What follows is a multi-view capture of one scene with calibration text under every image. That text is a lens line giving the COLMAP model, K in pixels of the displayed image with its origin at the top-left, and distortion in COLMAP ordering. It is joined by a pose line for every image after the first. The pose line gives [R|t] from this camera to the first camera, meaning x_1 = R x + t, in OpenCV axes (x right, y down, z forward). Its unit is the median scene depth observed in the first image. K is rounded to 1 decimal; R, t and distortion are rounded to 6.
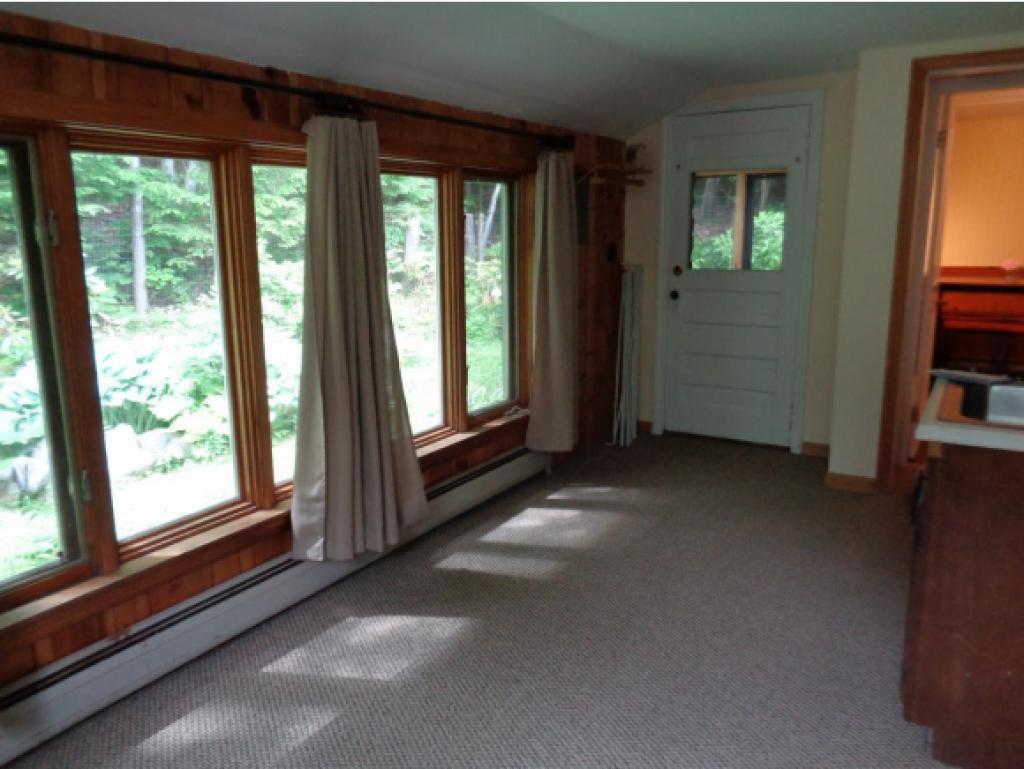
lens RADIAL K [[768.2, 0, 507.4], [0, 768.2, 380.9], [0, 0, 1]] dist [0.006743, -0.006363]
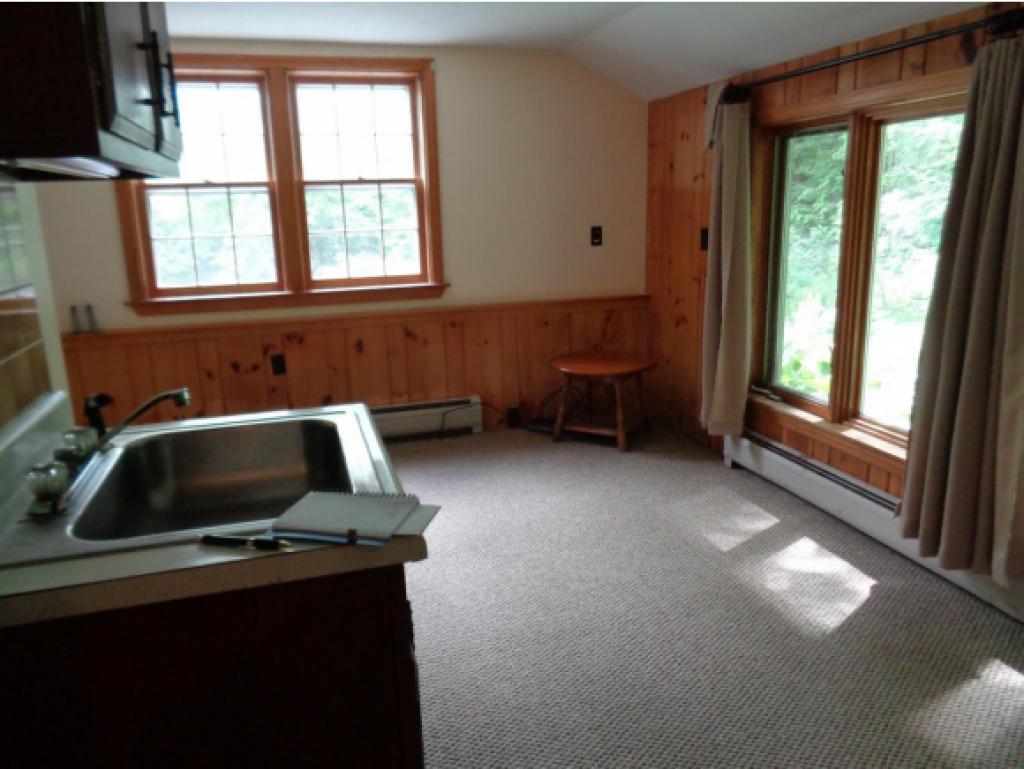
lens RADIAL K [[768.2, 0, 509.5], [0, 768.2, 387.4], [0, 0, 1]] dist [0.006743, -0.006363]
pose [[-0.664724, 0.216615, -0.714997, 0.862775], [-0.101232, 0.922101, 0.373473, -0.278005], [0.740199, 0.320637, -0.591014, 1.312014]]
